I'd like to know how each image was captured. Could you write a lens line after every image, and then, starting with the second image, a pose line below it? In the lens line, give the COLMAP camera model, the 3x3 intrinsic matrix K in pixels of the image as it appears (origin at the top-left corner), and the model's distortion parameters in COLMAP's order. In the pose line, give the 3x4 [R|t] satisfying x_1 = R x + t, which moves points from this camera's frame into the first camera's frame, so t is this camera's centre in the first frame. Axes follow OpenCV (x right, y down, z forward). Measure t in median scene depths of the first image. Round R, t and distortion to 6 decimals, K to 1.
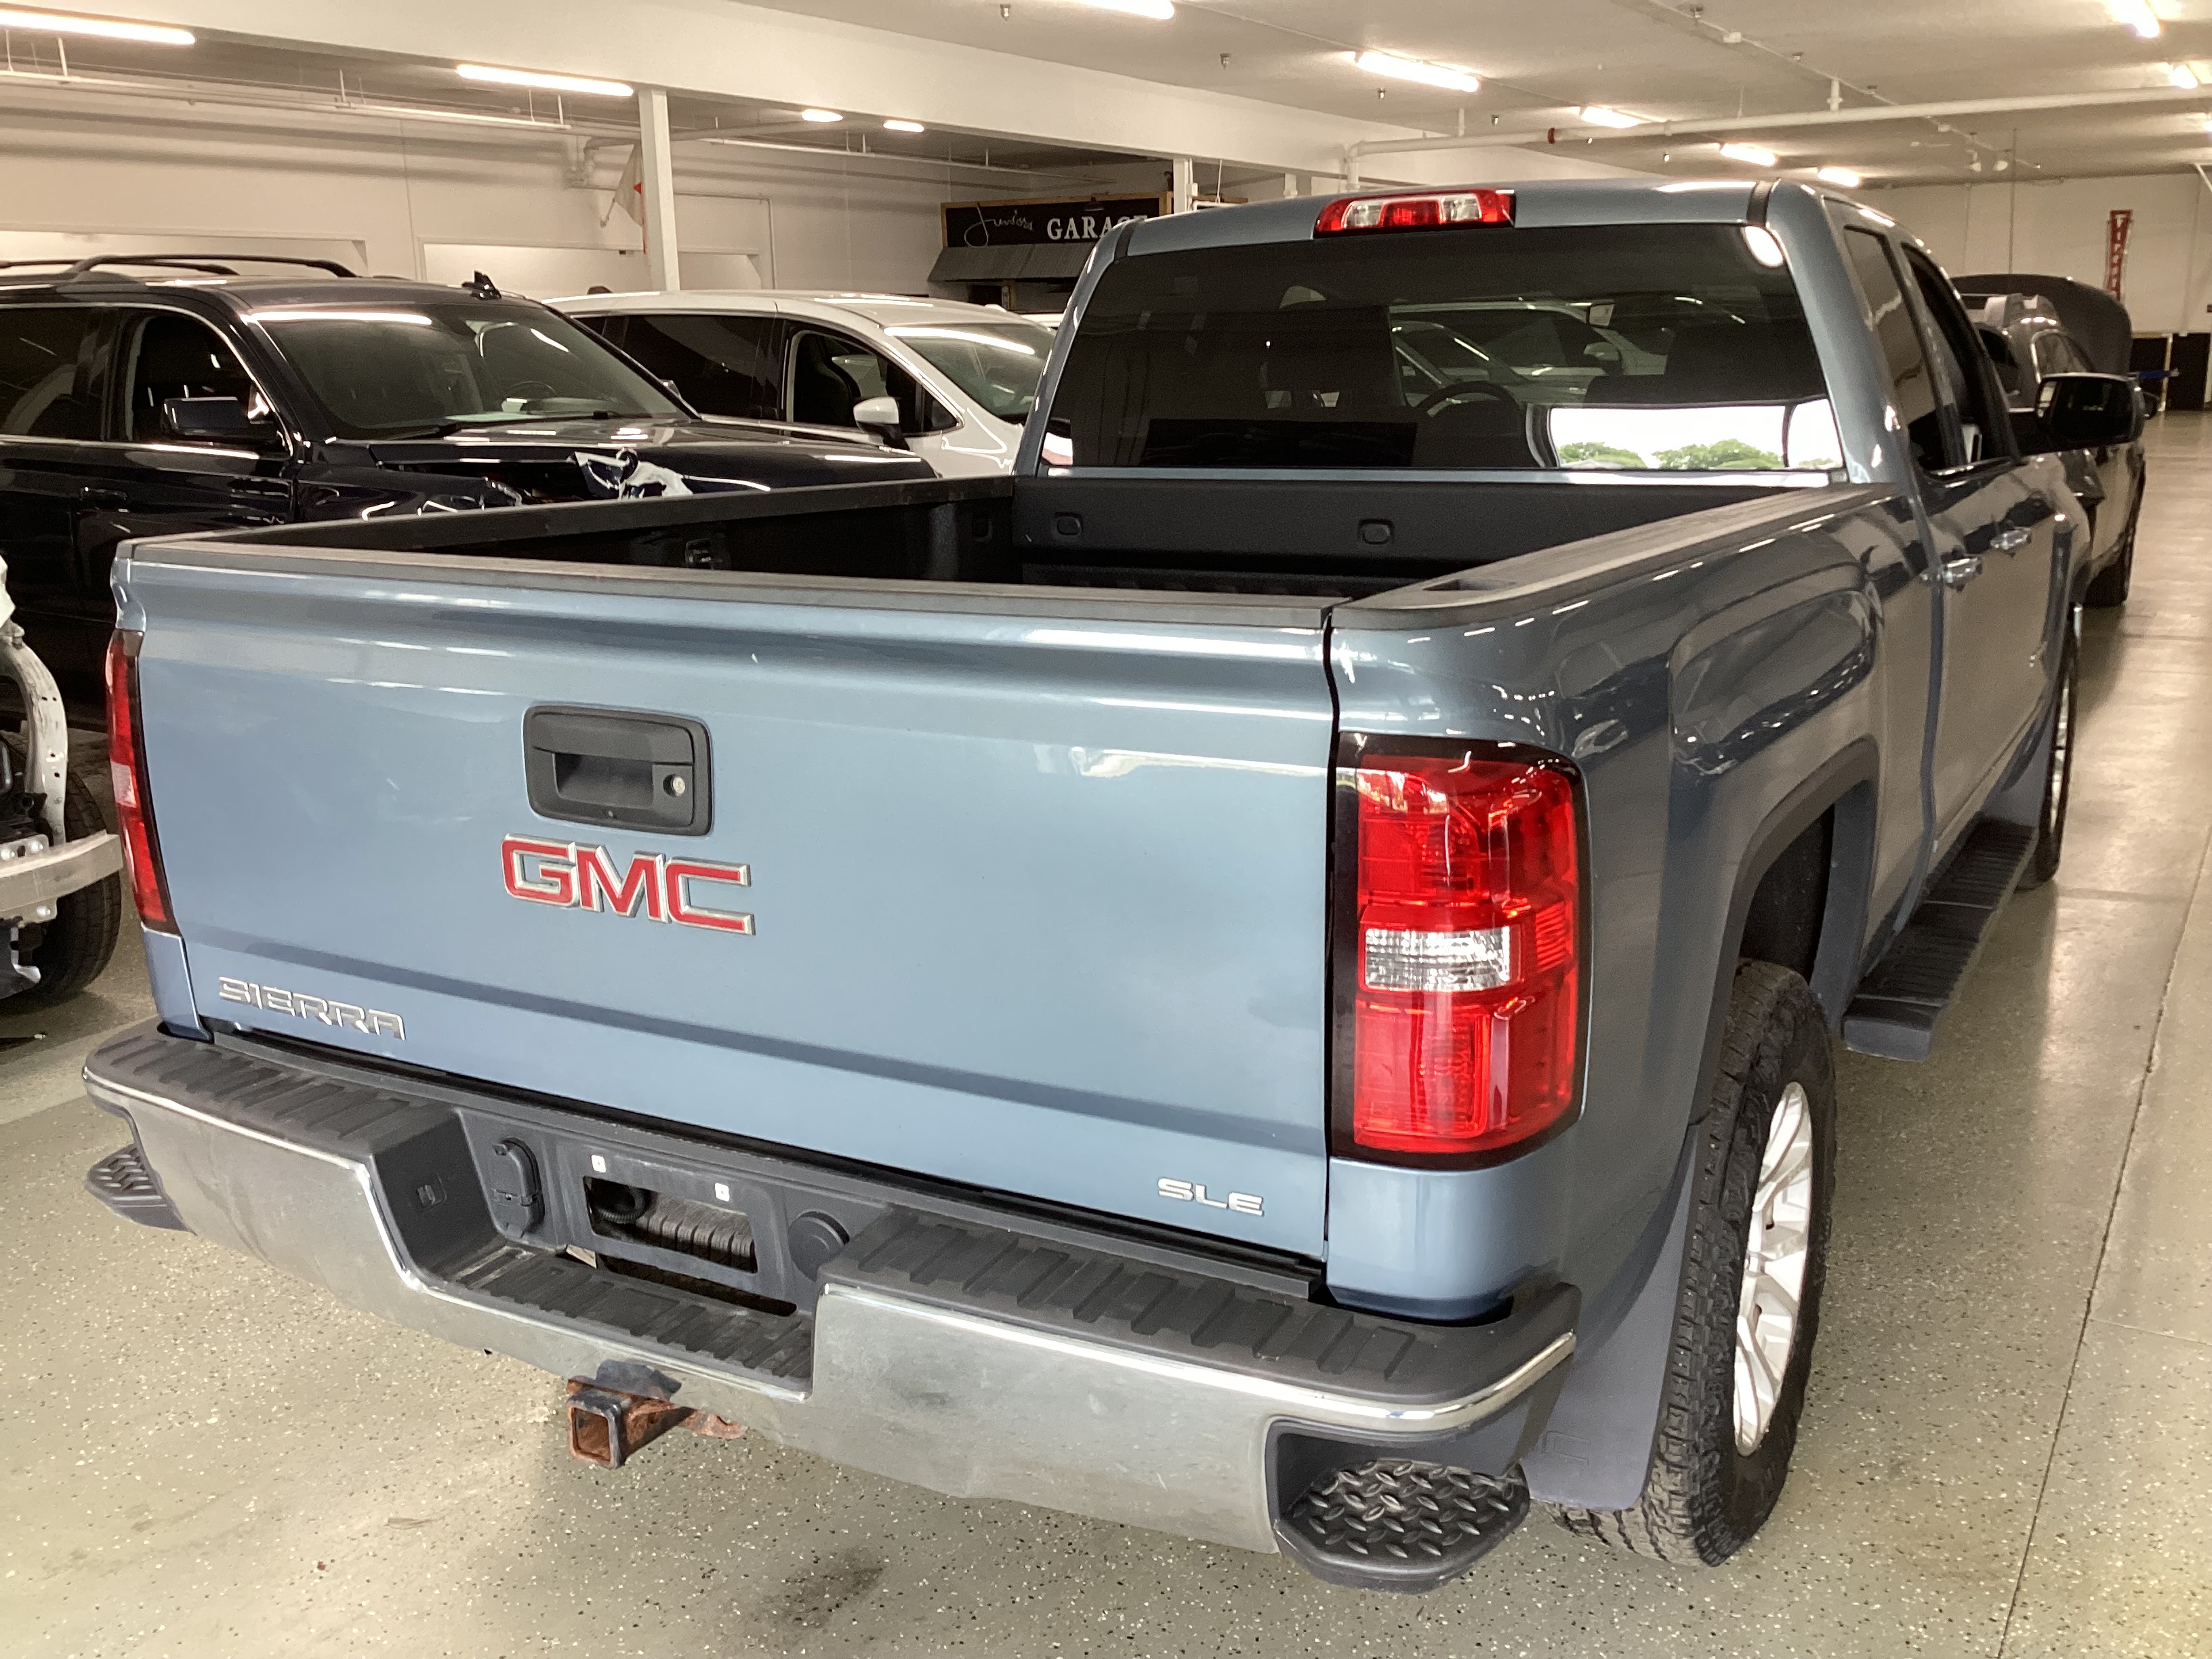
lens RADIAL K [[1990.7, 0, 1106.0], [0, 1990.7, 829.5], [0, 0, 1]] dist [0.052909, -0.006314]
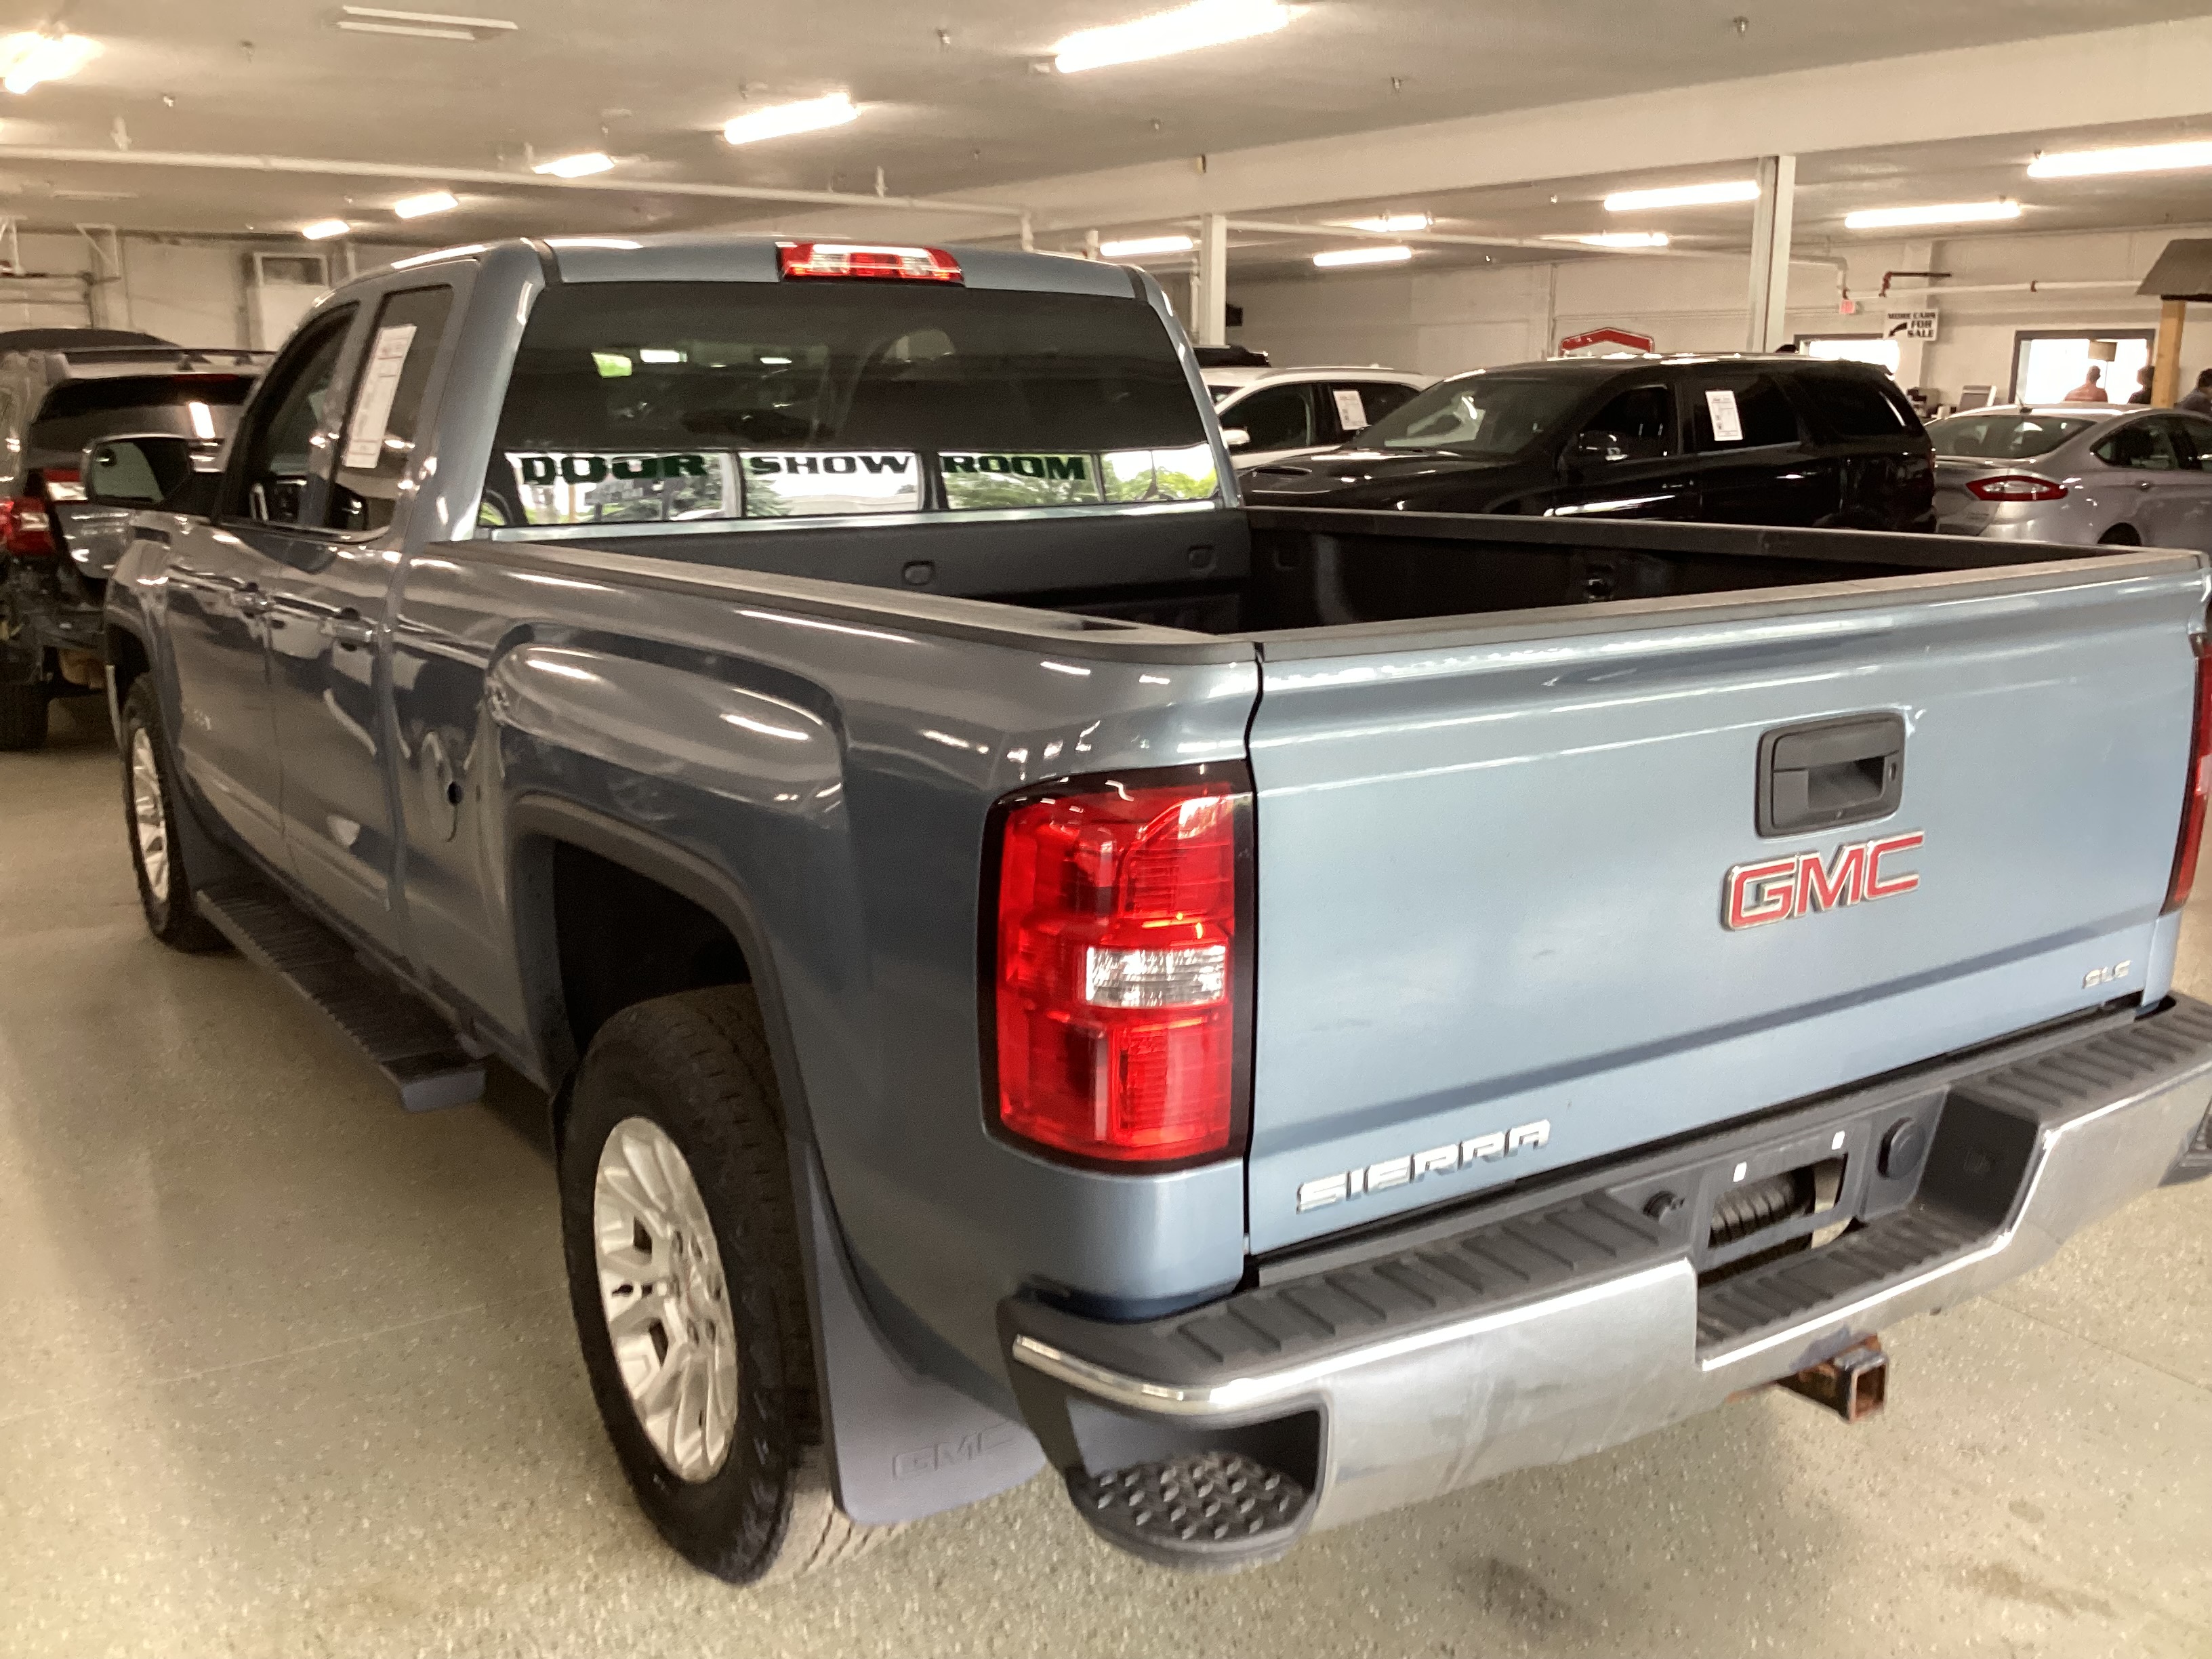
lens RADIAL K [[2020.6, 0, 1106.0], [0, 2020.6, 829.5], [0, 0, 1]] dist [0.013152, 0.006185]
pose [[0.457373, -0.178213, 0.871235, -1.264111], [0.204264, 0.974572, 0.092118, -0.165709], [-0.865498, 0.135830, 0.482145, 0.747026]]
